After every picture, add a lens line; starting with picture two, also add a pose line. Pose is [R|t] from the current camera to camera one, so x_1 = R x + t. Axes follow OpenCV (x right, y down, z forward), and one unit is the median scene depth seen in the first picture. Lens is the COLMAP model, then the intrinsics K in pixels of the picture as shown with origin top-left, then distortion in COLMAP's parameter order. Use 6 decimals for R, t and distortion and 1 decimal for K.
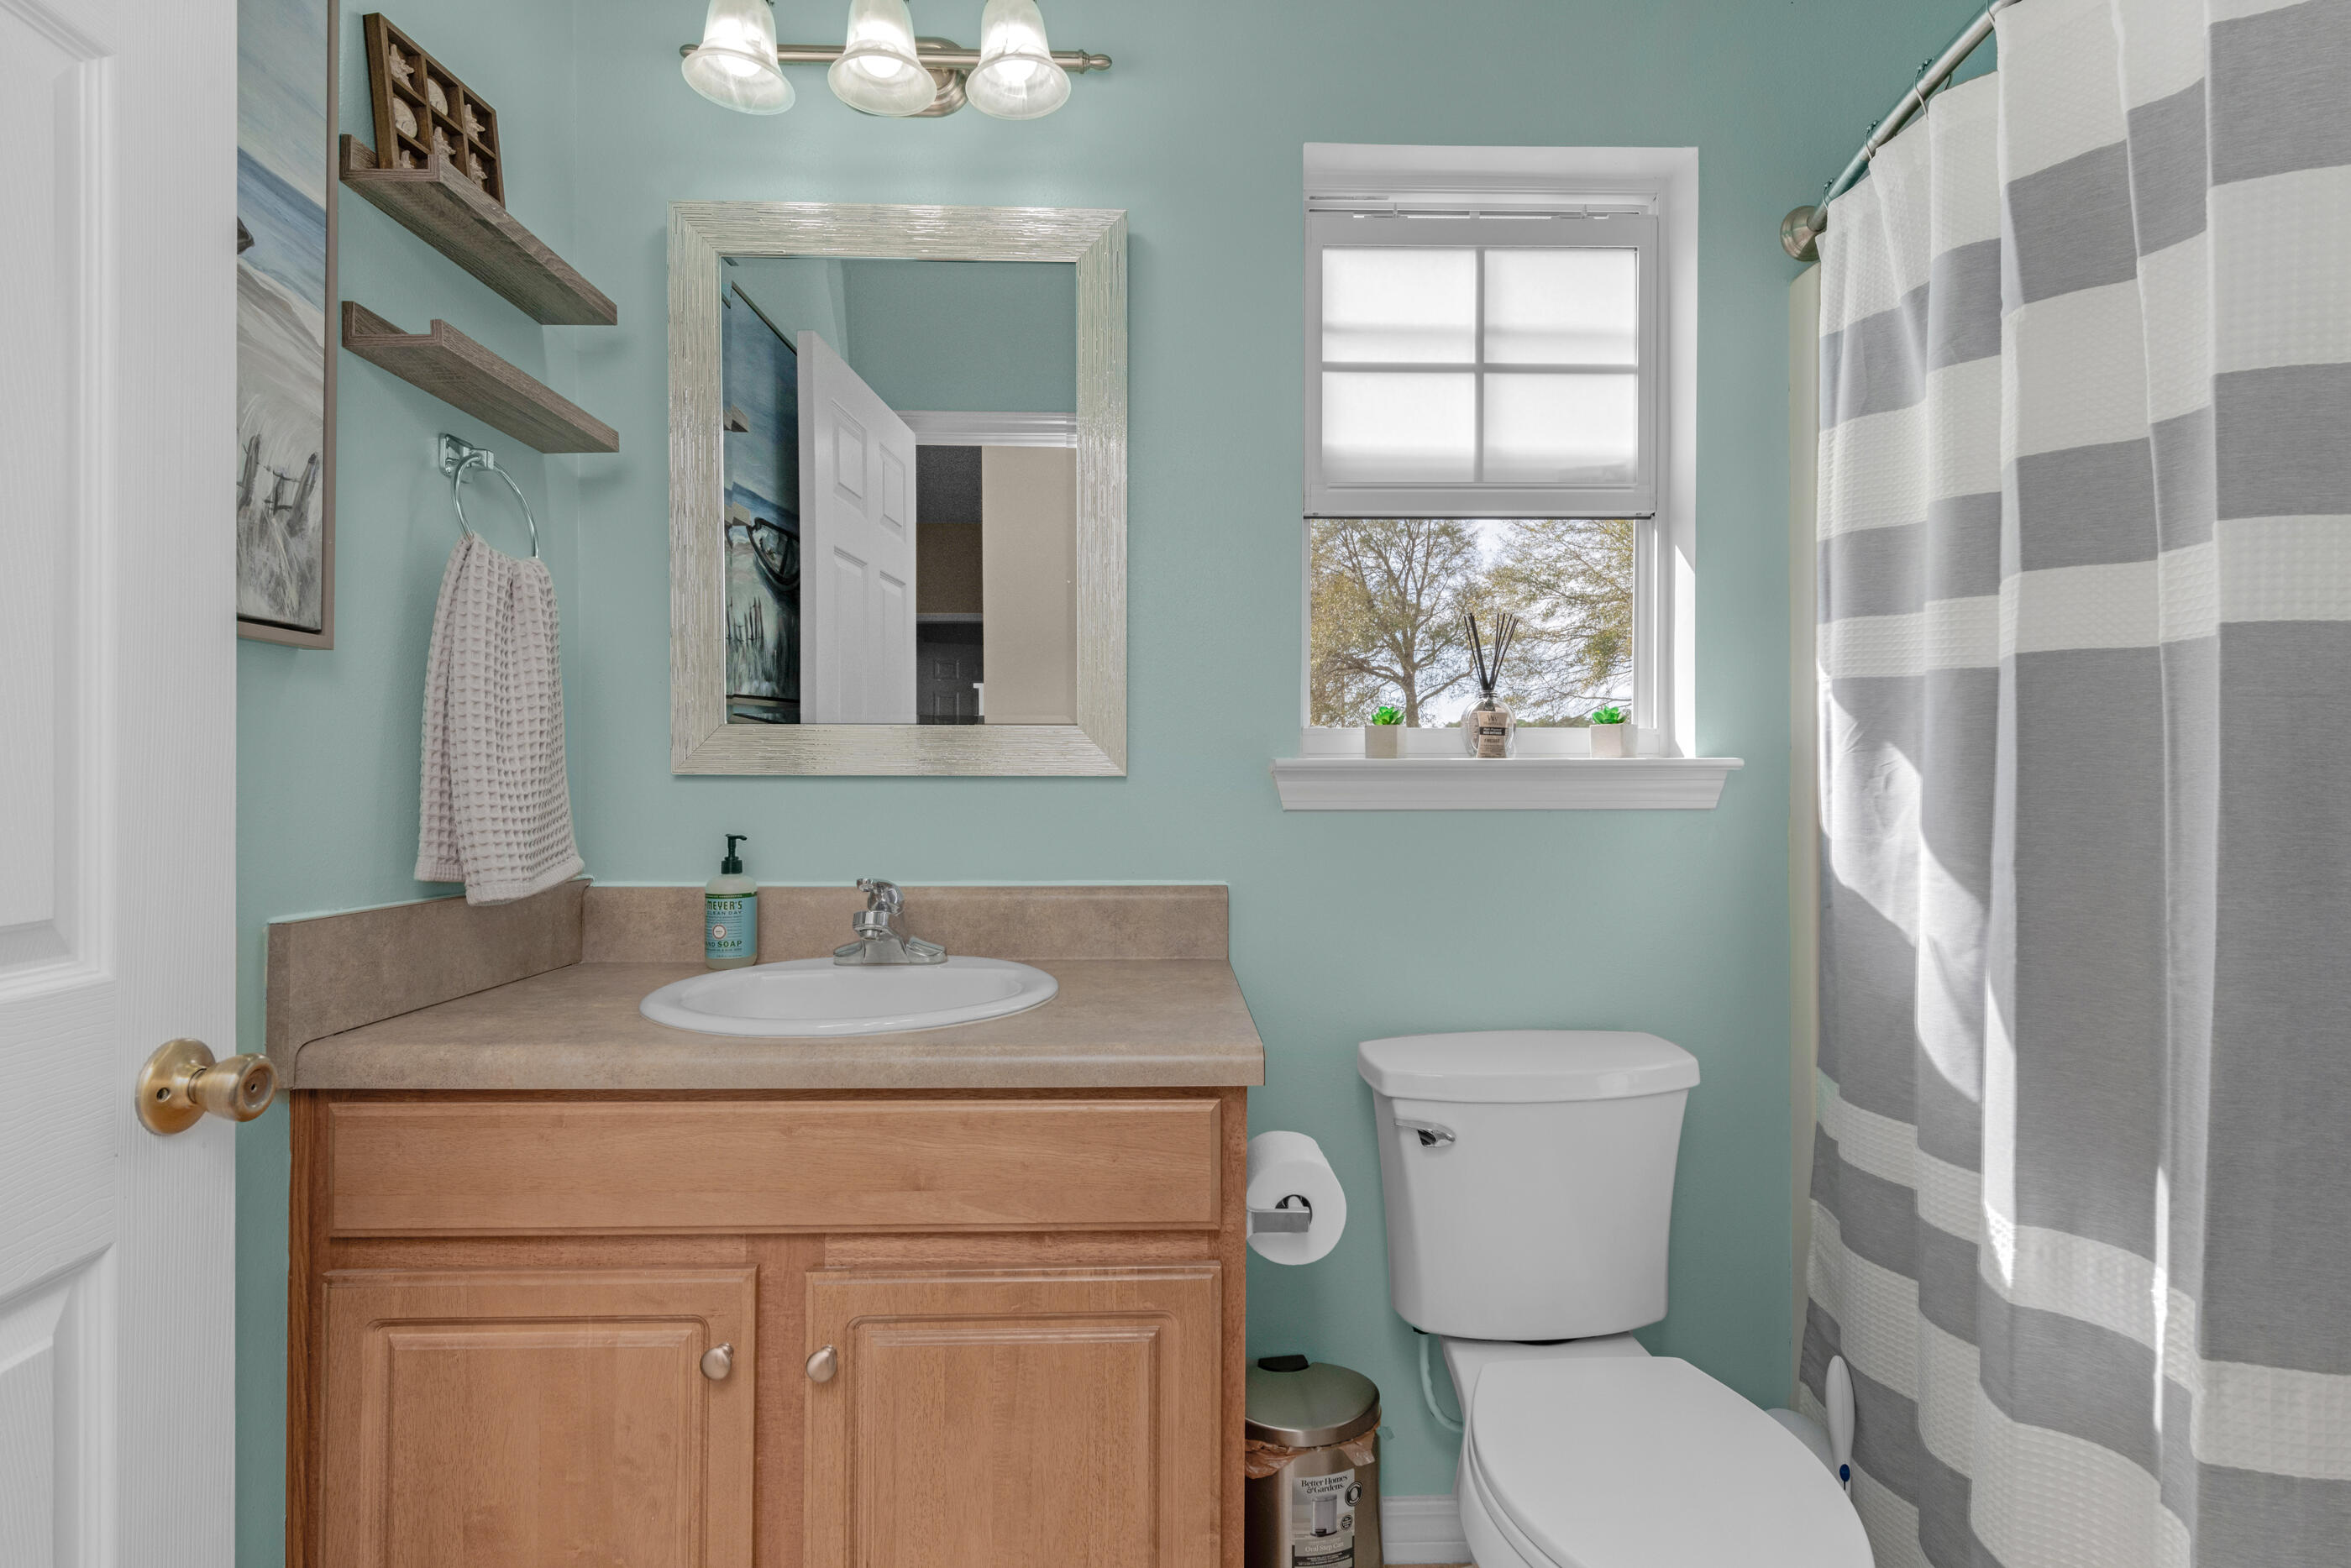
lens RADIAL K [[1150.2, 0, 1187.6], [0, 1150.2, 773.8], [0, 0, 1]] dist [0.008560, -0.003417]
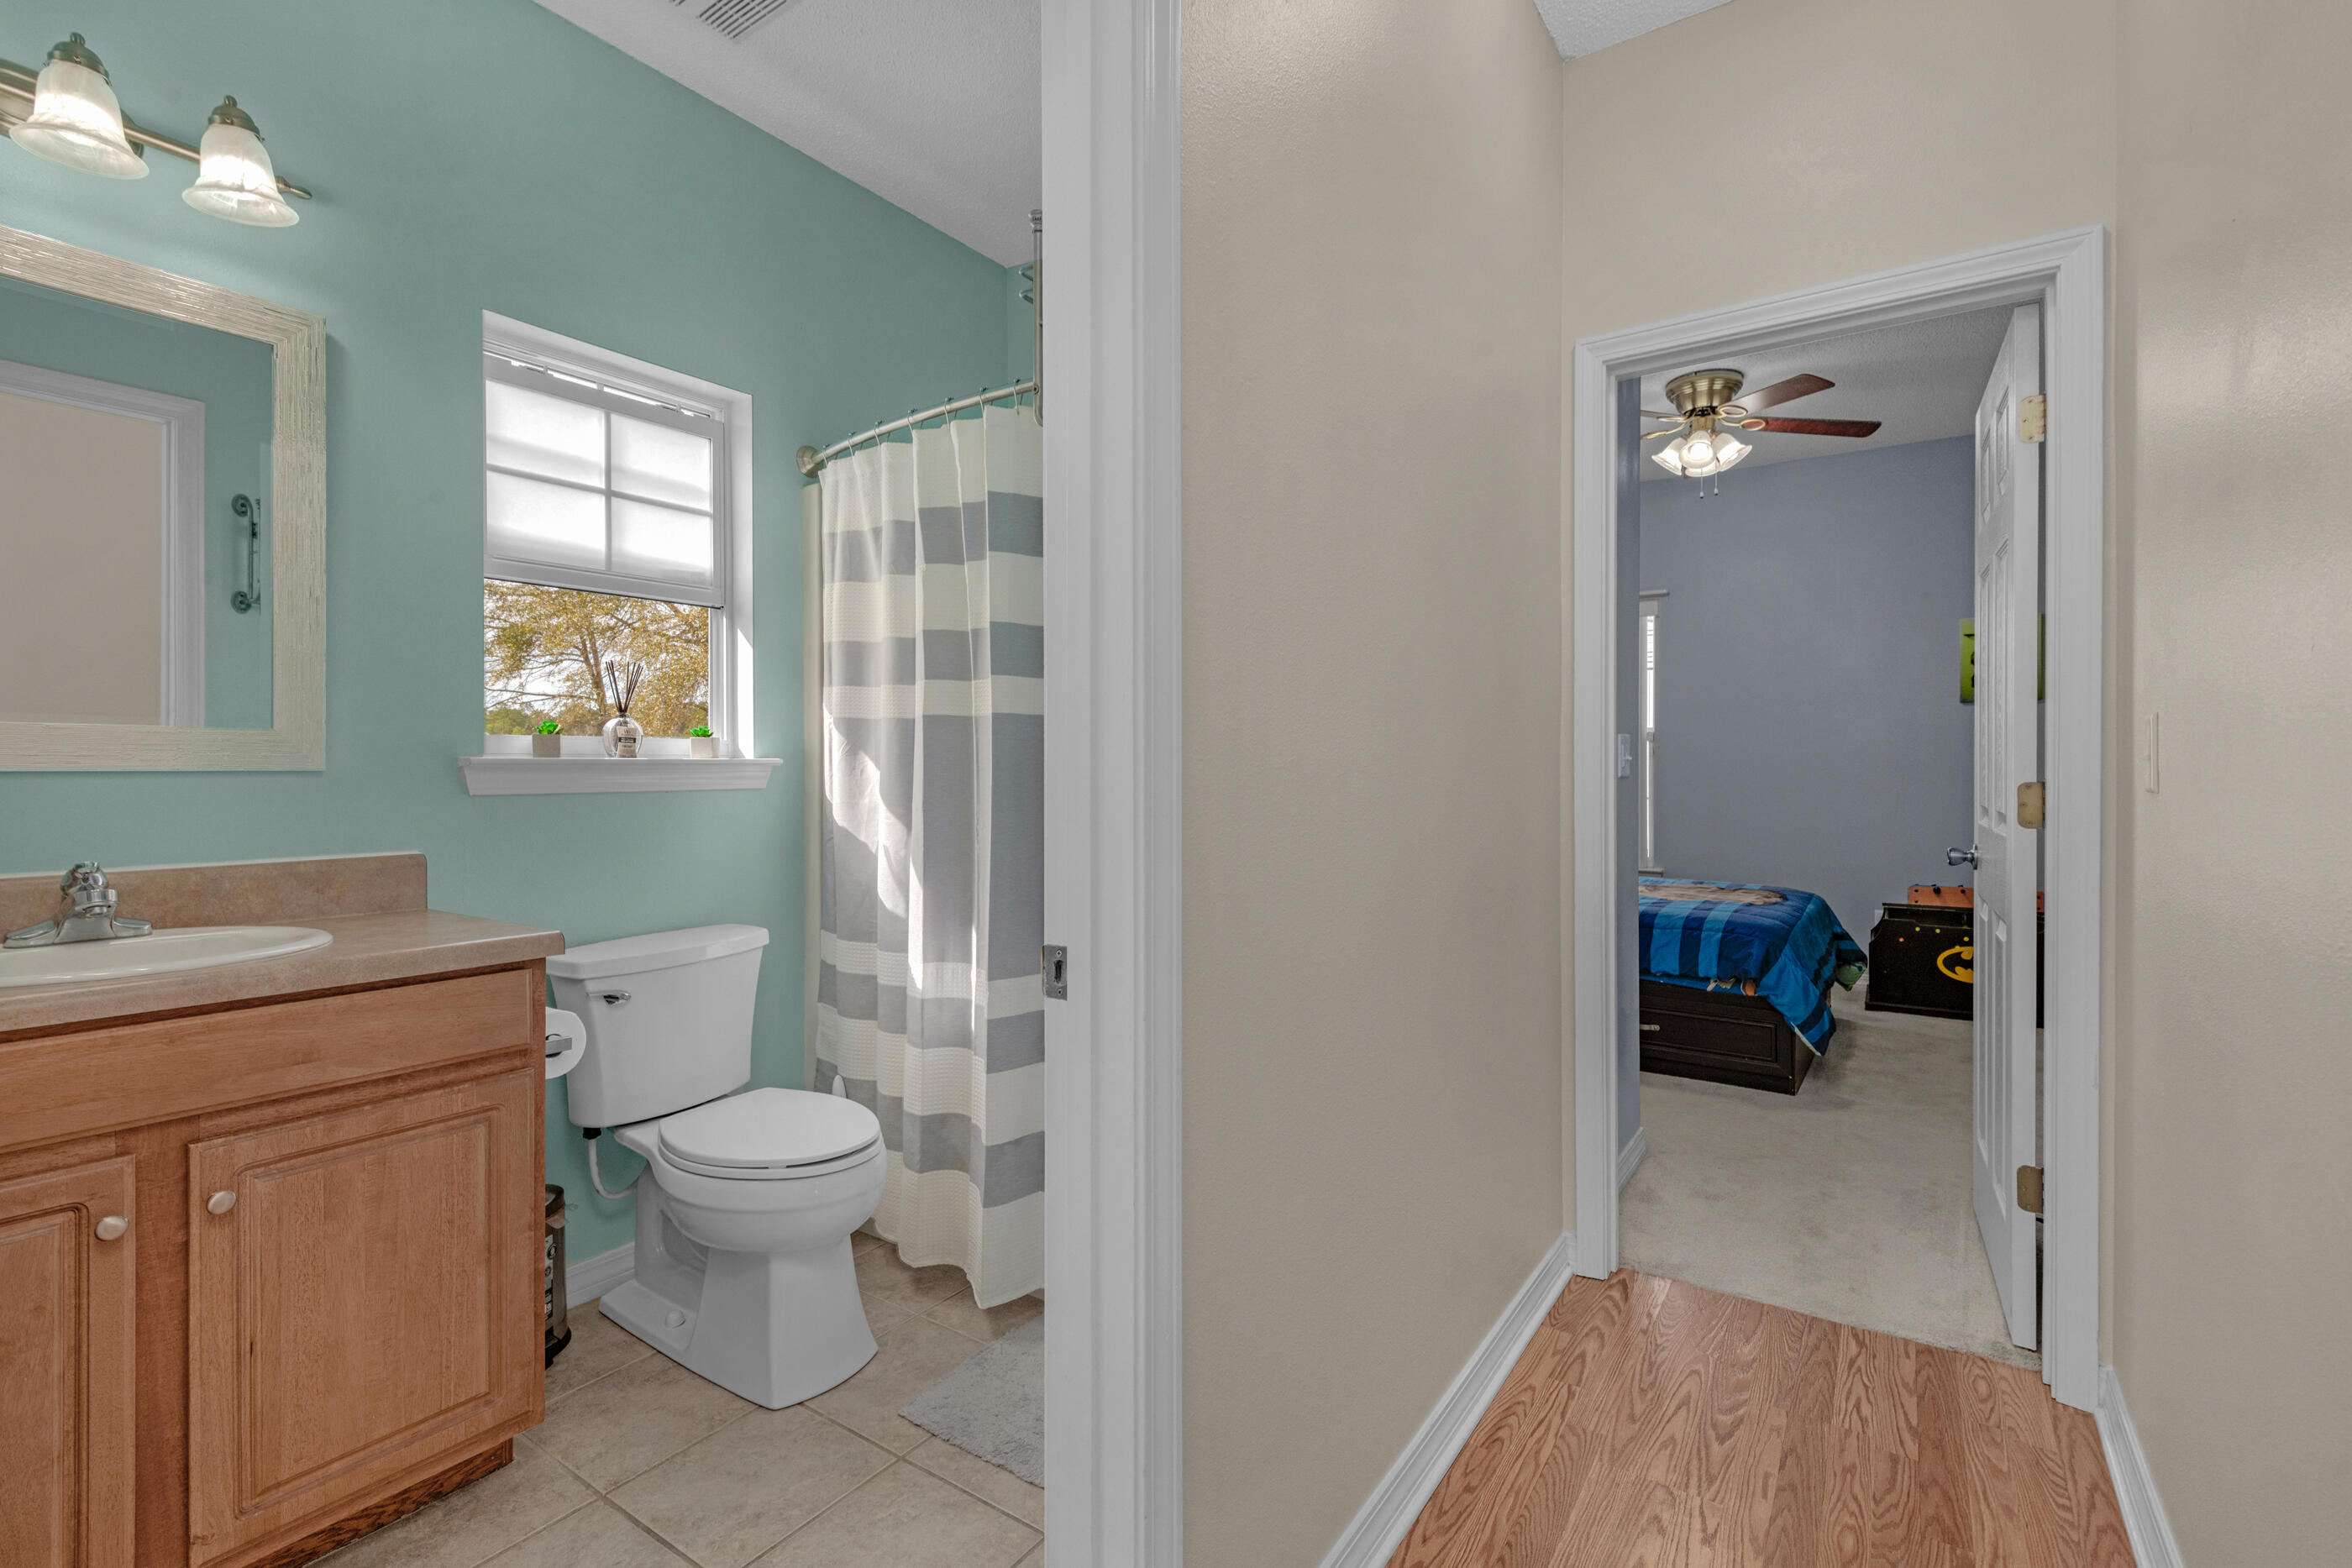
lens RADIAL K [[1056.8, 0, 1181.1], [0, 1056.8, 775.0], [0, 0, 1]] dist [0.016932, 0.000185]
pose [[0.608318, -0.008802, 0.793645, -0.468674], [0.002533, 0.999955, 0.009149, -0.002029], [-0.793689, -0.003555, 0.608313, -0.502031]]
